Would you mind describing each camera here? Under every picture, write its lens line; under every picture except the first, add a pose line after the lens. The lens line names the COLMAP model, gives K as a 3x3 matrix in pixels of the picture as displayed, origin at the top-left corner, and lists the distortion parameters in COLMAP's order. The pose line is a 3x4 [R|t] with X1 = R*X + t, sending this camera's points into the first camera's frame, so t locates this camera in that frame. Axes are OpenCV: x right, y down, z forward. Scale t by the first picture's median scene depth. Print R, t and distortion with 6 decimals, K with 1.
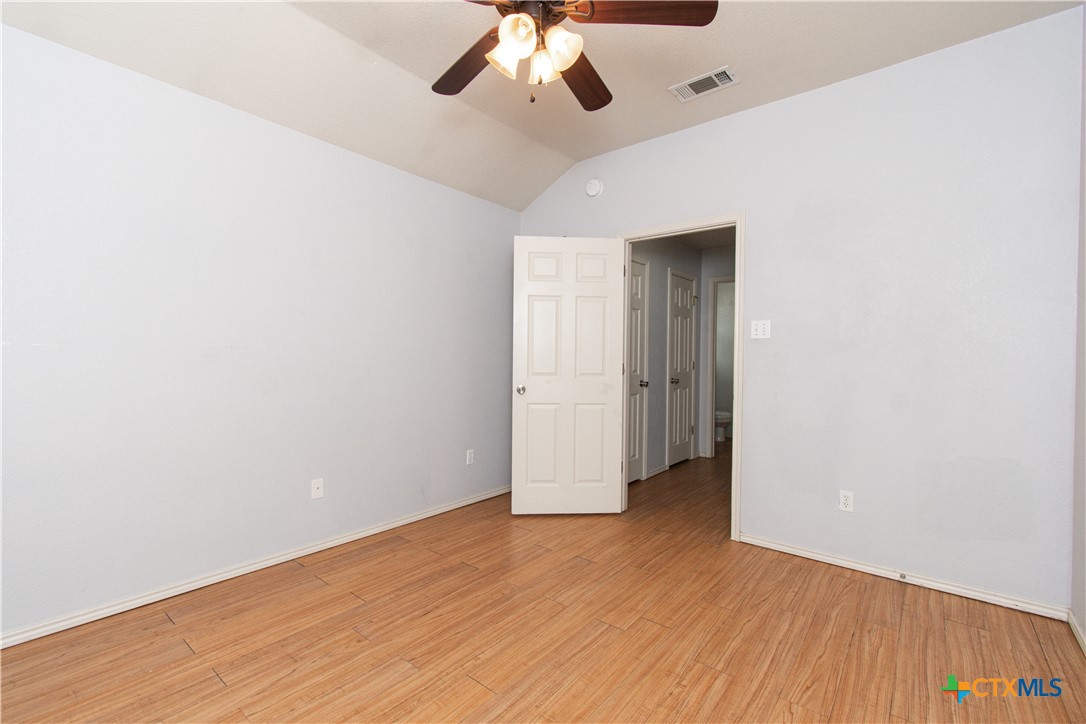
lens RADIAL K [[480.7, 0, 536.7], [0, 480.7, 362.0], [0, 0, 1]] dist [0.002605, -0.000465]
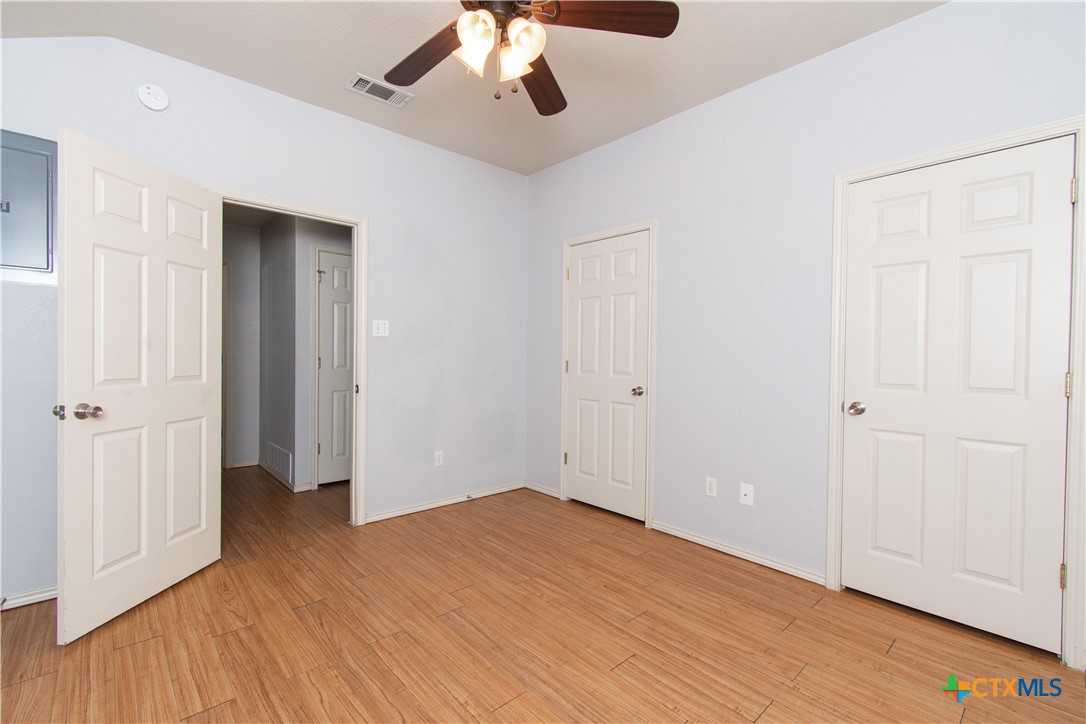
lens RADIAL K [[480.7, 0, 549.5], [0, 480.7, 358.3], [0, 0, 1]] dist [0.002605, -0.000465]
pose [[0.127811, -0.012067, 0.991725, -0.671401], [0.004304, 0.999923, 0.011612, -0.009068], [-0.991789, 0.002785, 0.127853, 0.519739]]
